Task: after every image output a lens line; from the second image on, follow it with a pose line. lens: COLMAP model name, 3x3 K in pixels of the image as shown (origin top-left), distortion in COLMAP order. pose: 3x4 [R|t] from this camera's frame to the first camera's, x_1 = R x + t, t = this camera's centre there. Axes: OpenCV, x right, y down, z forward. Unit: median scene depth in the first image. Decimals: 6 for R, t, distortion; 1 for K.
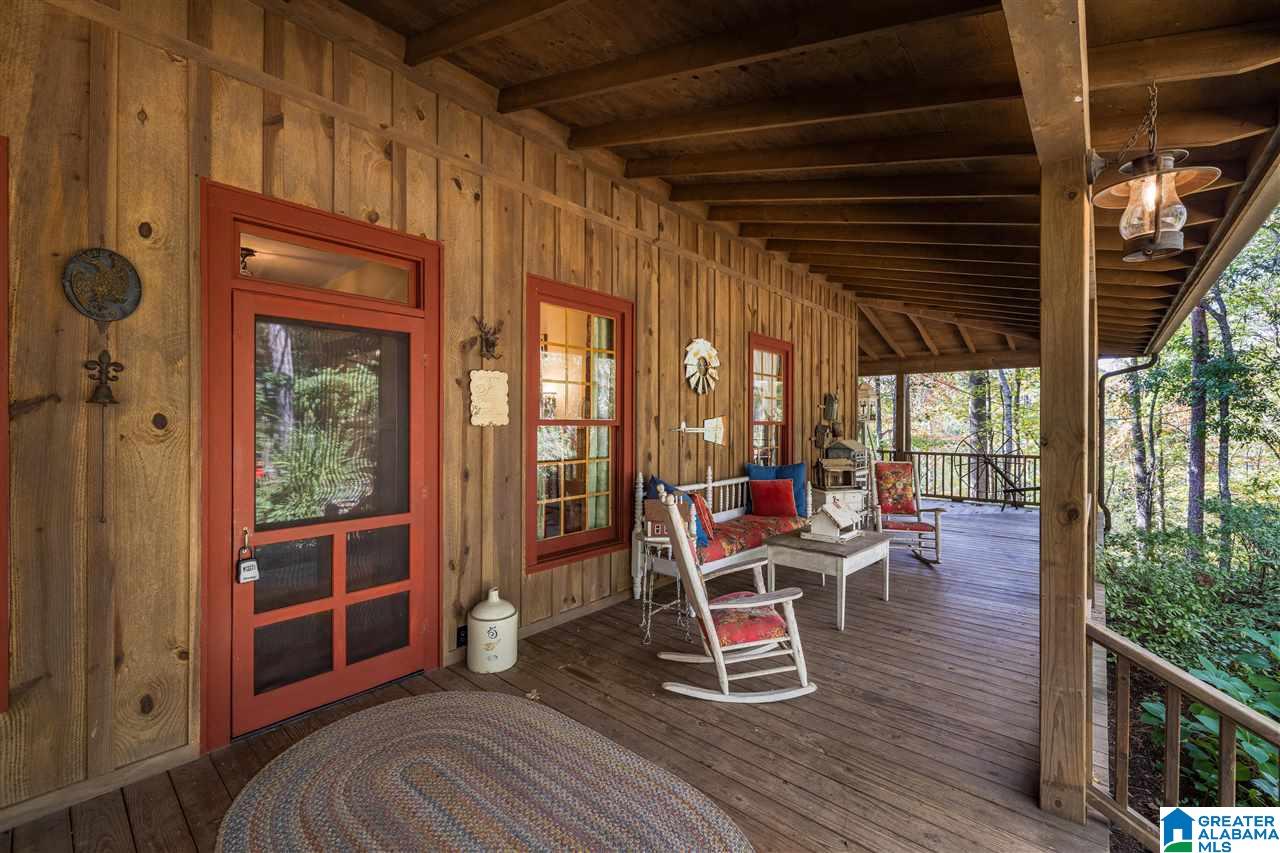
lens RADIAL K [[538.8, 0, 639.5], [0, 538.8, 423.3], [0, 0, 1]] dist [-0.000160, 0.000268]
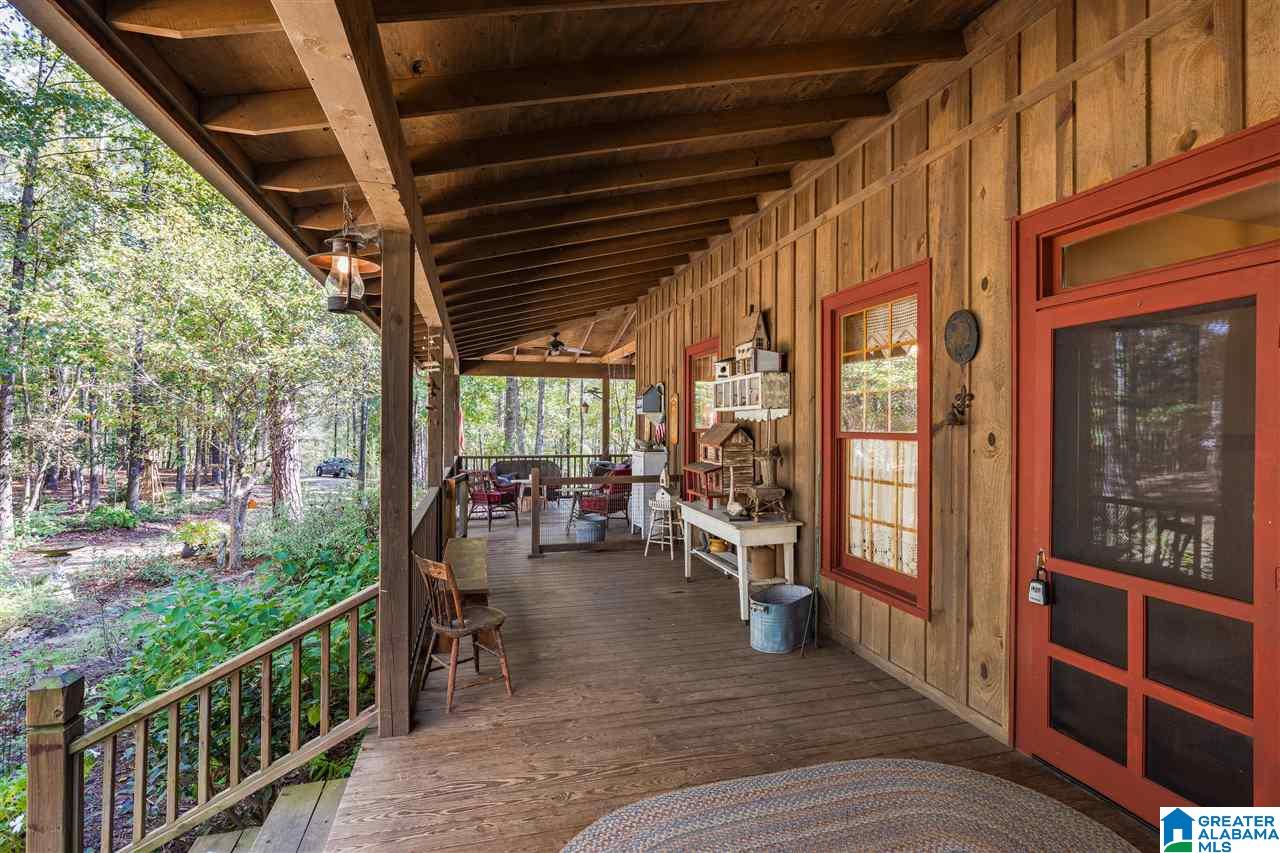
lens RADIAL K [[598.7, 0, 634.0], [0, 598.7, 423.7], [0, 0, 1]] dist [-0.005433, -0.000572]
pose [[-0.566436, -0.006661, -0.824079, 0.459023], [-0.009820, 0.999951, -0.001333, -0.020341], [0.824047, 0.007337, -0.566473, 0.777065]]
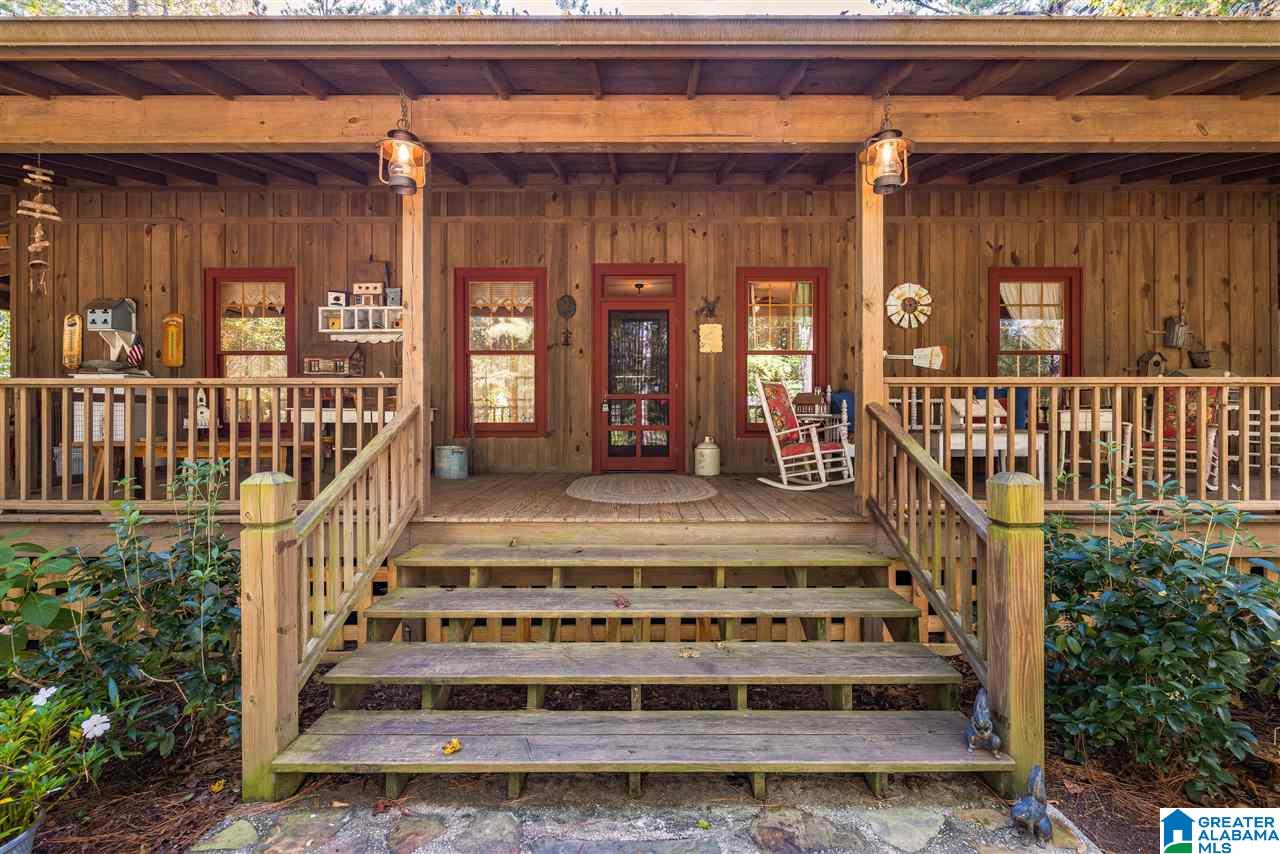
lens RADIAL K [[538.8, 0, 638.4], [0, 538.8, 423.2], [0, 0, 1]] dist [-0.000160, 0.000268]
pose [[0.647736, -0.001382, -0.761863, 1.071780], [-0.000703, 0.999997, -0.002412, 0.274987], [0.761864, 0.002098, 0.647733, -0.451622]]
